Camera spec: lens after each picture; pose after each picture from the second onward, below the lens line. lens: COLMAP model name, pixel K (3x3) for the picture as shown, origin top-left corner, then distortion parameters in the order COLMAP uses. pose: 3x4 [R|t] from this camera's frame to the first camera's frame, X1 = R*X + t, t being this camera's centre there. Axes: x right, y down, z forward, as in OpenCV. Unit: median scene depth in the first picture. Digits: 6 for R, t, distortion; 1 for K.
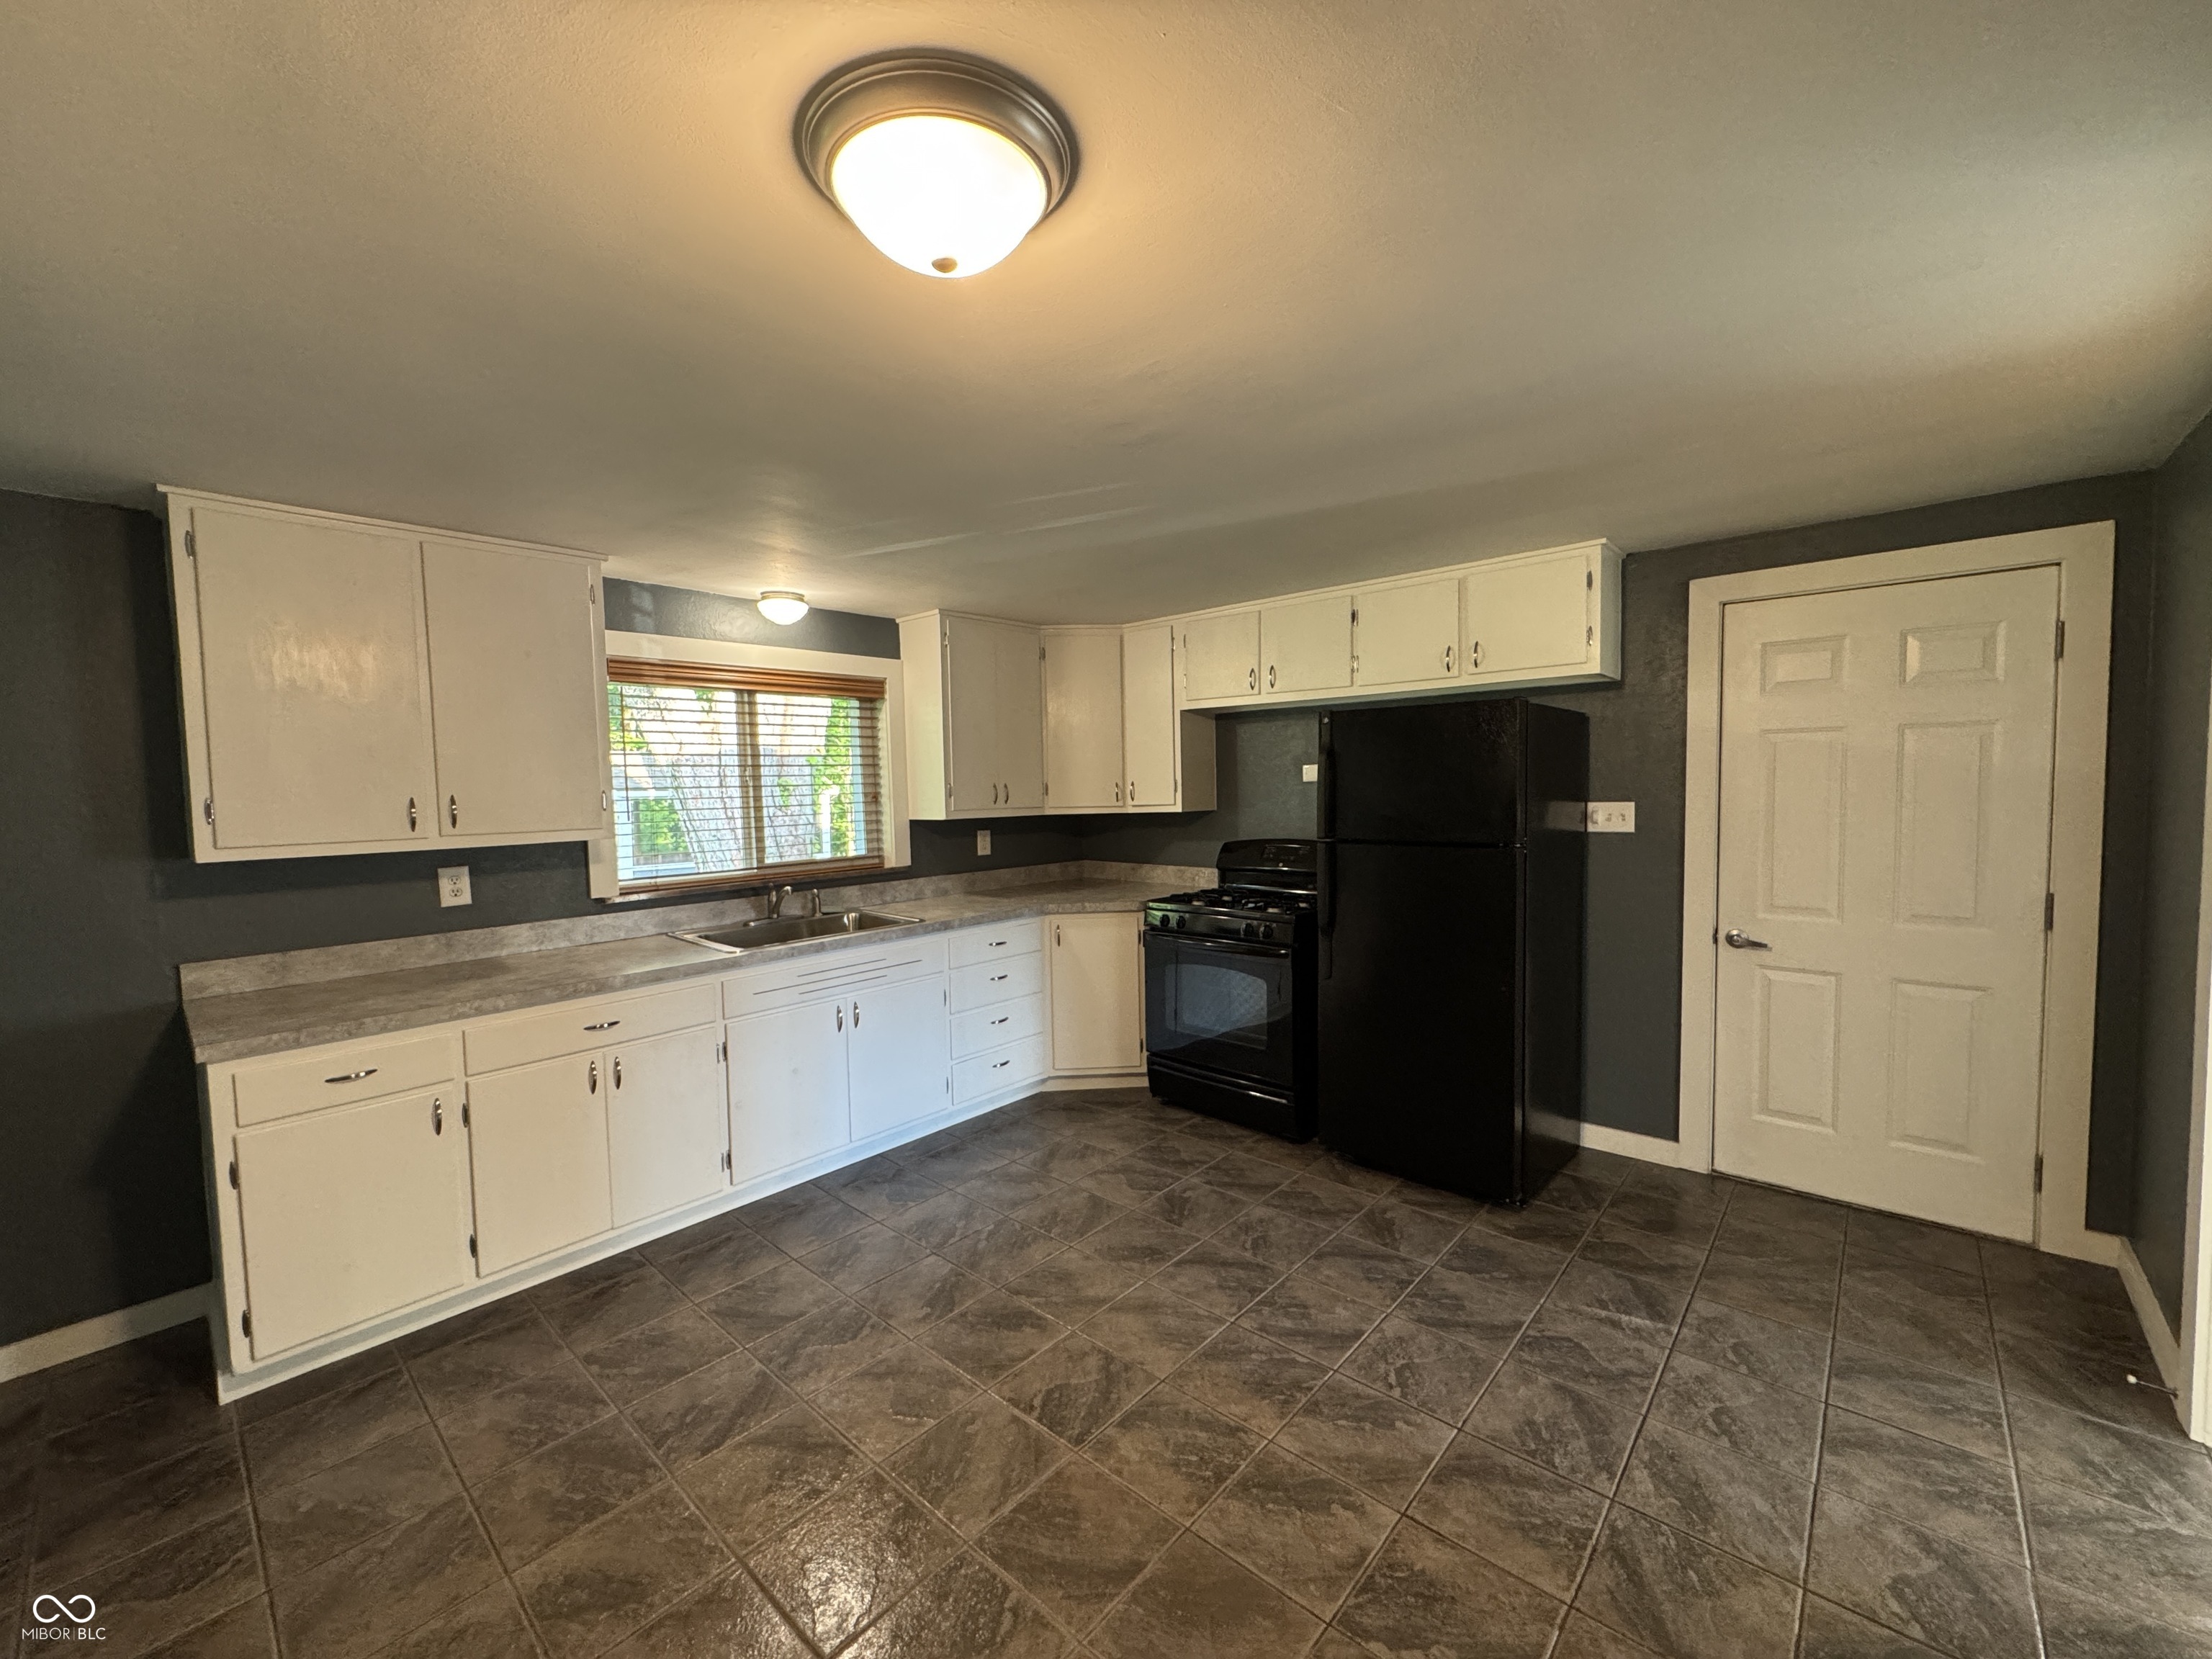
lens RADIAL K [[888.1, 0, 1108.5], [0, 888.1, 833.7], [0, 0, 1]] dist [0.001245, 0.000098]
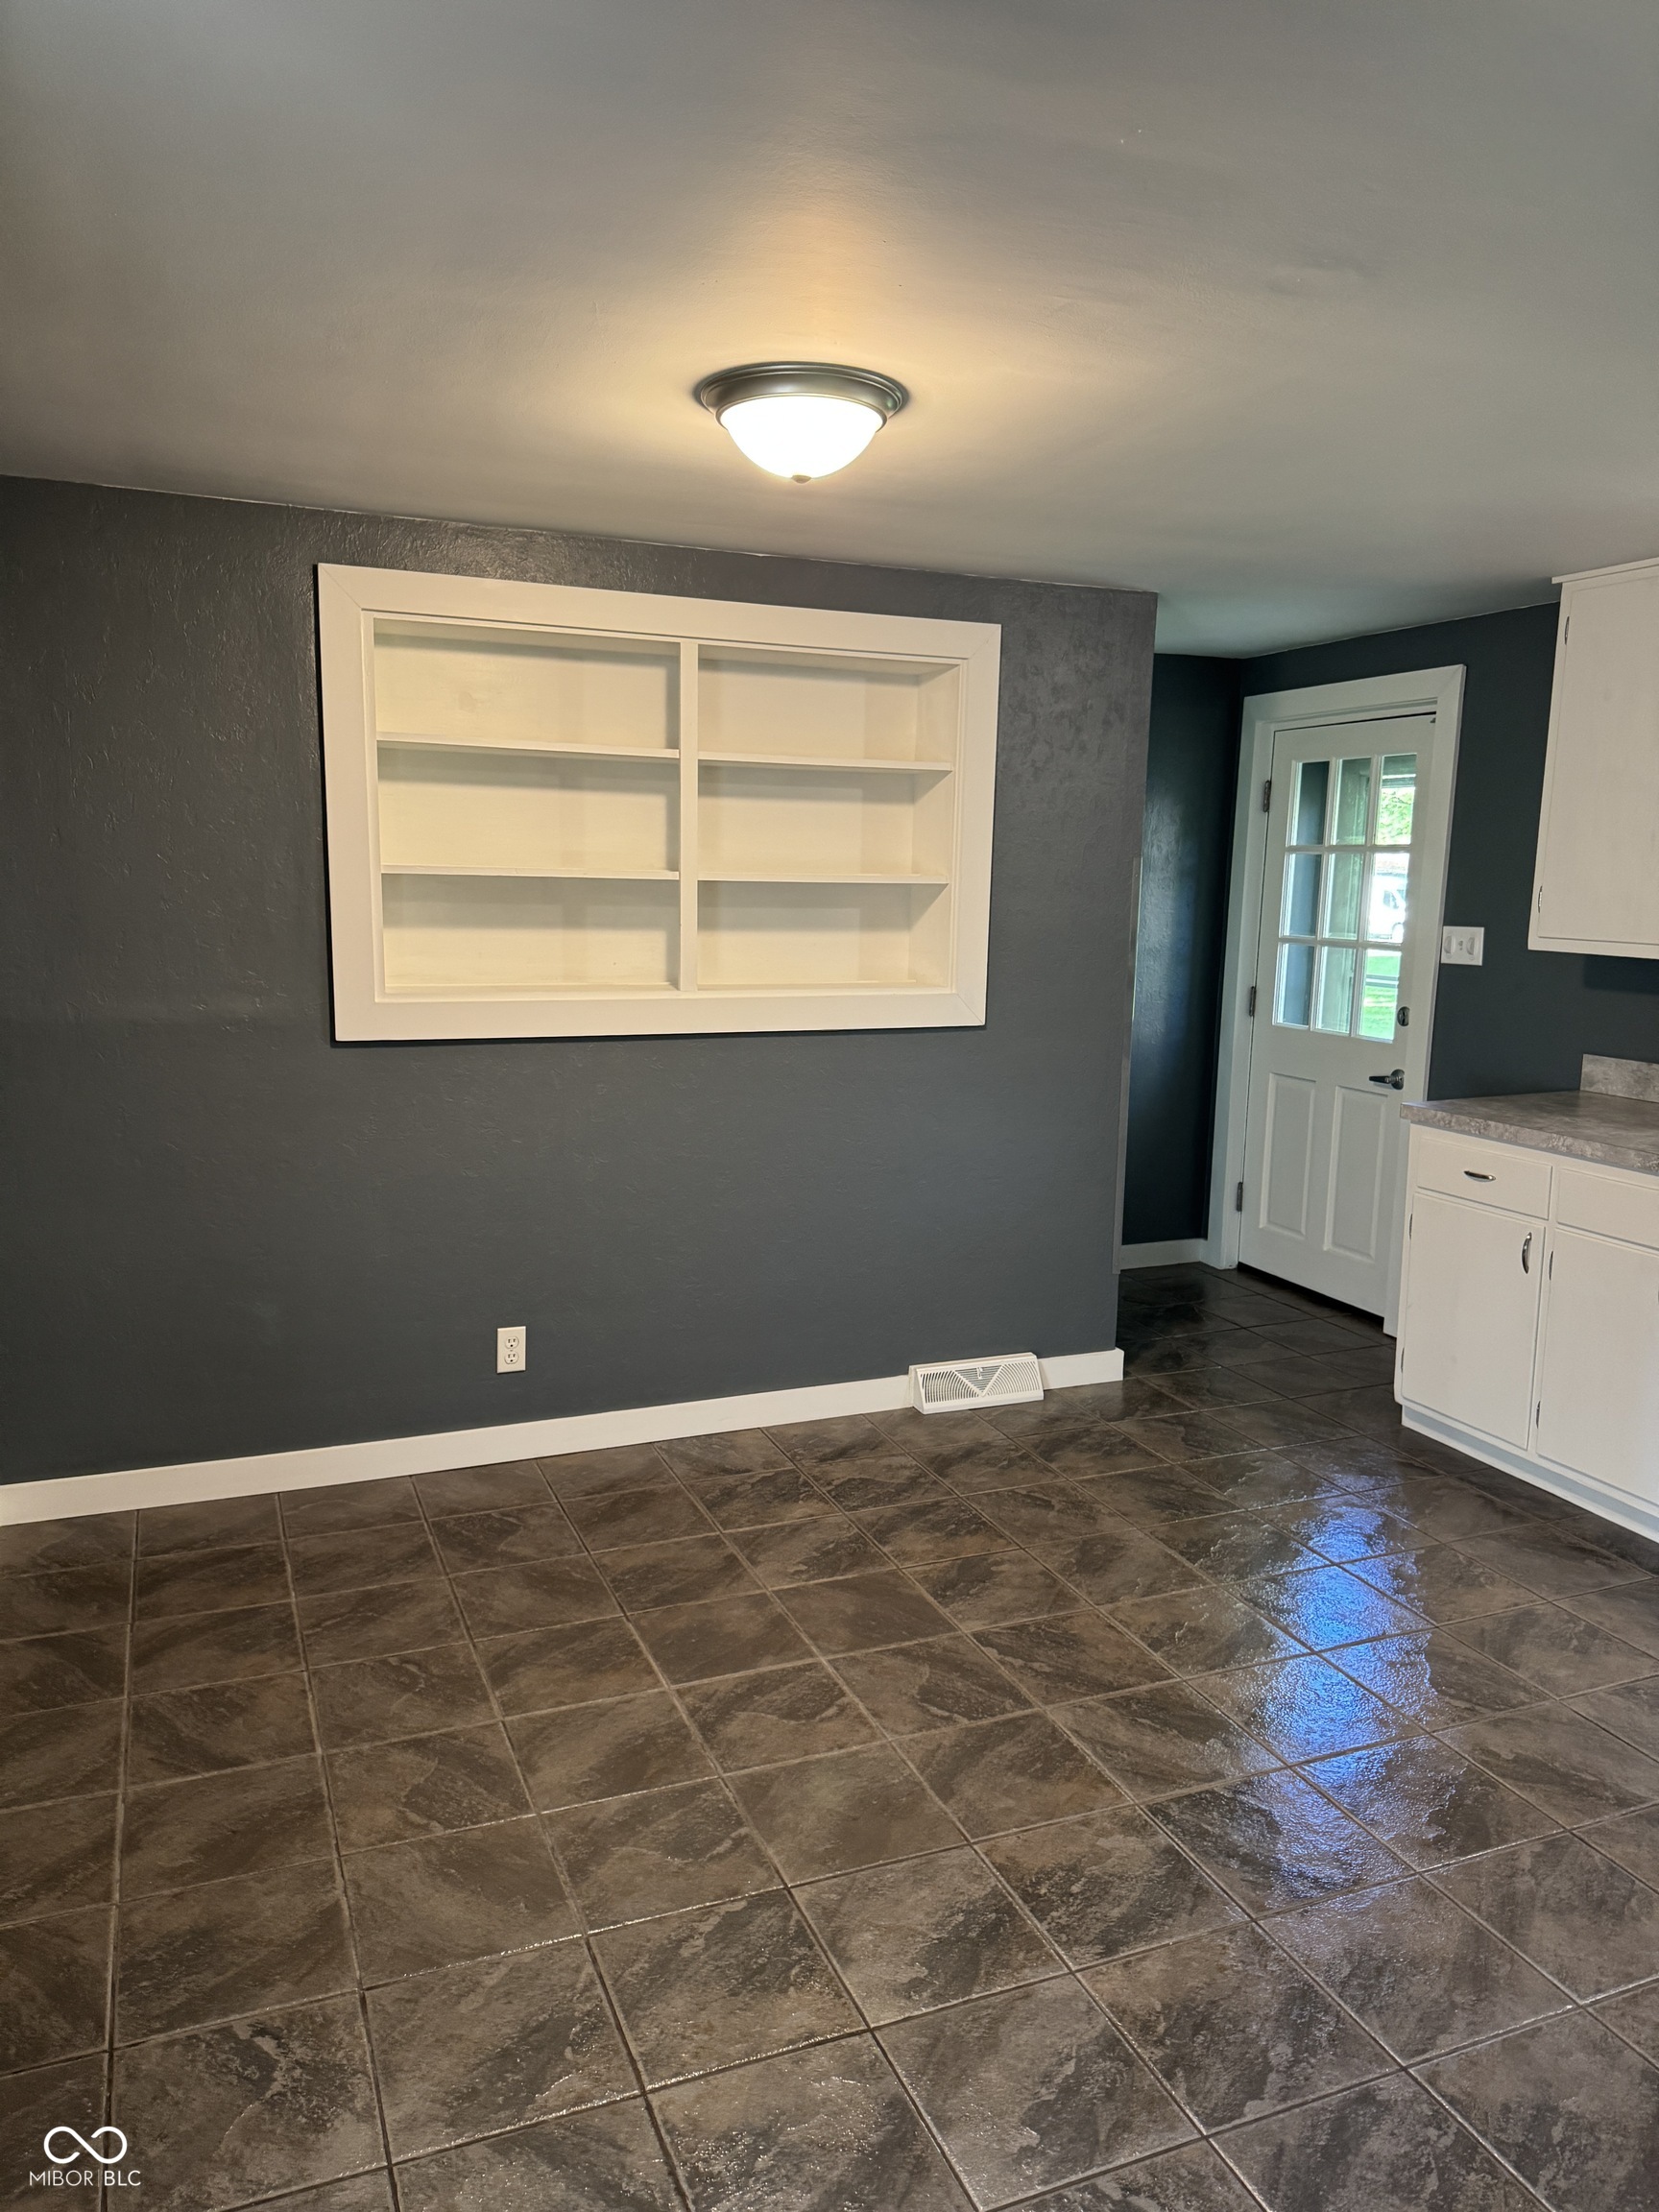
lens RADIAL K [[1561.5, 0, 822.3], [0, 1561.5, 1122.1], [0, 0, 1]] dist [0.044993, -0.005861]
pose [[-0.432500, 0.161810, -0.886996, 1.136528], [-0.062297, 0.976051, 0.208432, -0.117366], [0.899479, 0.145404, -0.412062, 1.203884]]
